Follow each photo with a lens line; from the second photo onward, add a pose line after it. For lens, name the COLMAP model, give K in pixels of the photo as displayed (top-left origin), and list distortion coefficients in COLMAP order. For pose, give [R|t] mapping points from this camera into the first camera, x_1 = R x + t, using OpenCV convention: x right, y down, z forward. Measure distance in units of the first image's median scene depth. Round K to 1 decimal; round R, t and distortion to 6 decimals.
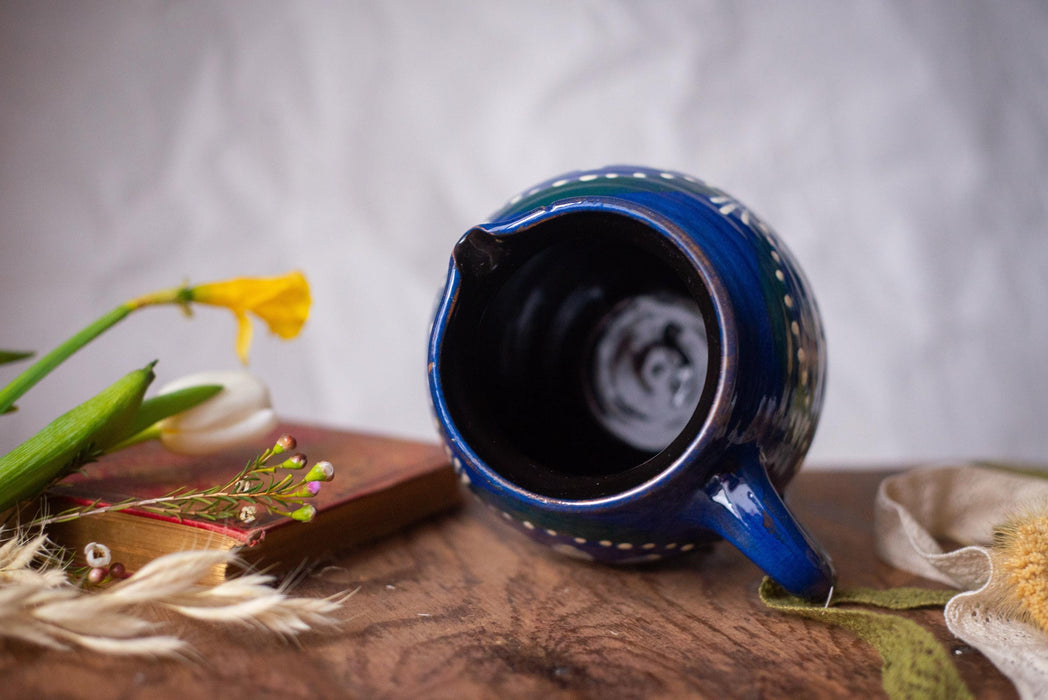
lens RADIAL K [[1683.7, 0, 495.7], [0, 1683.7, 408.9], [0, 0, 1]] dist [-0.018877, -0.125329]
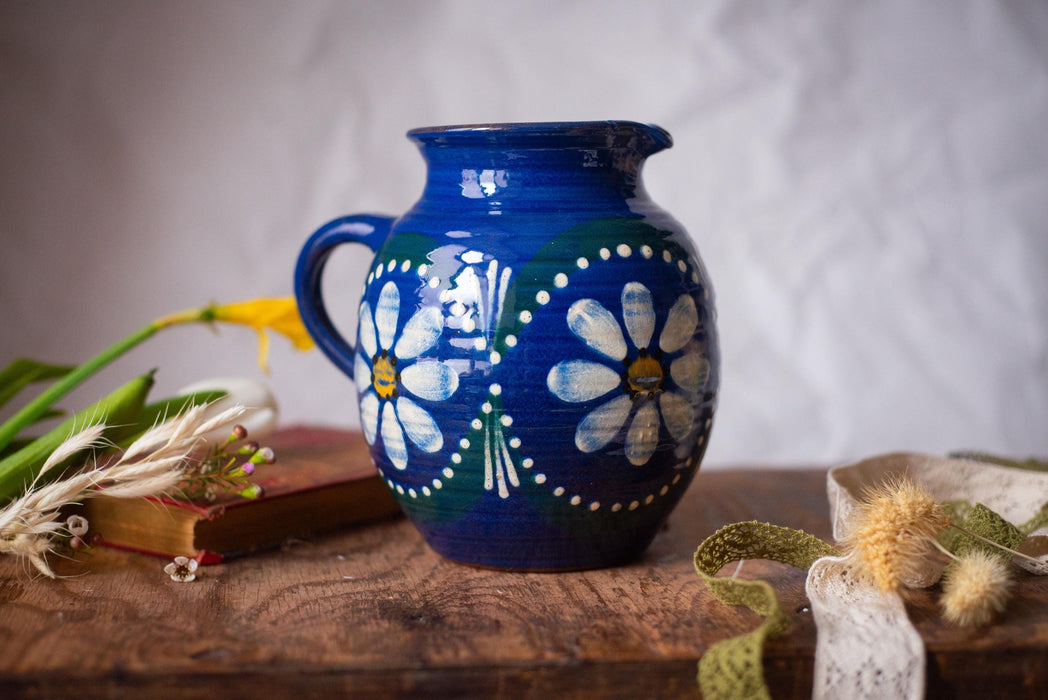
lens RADIAL K [[1712.3, 0, 524.0], [0, 1712.3, 350.0], [0, 0, 1]] dist [-0.023652, -0.079519]
pose [[0.974801, -0.030943, -0.220921, 0.345972], [0.016463, 0.997611, -0.067087, 0.046964], [0.222469, 0.061759, 0.972982, -0.137797]]
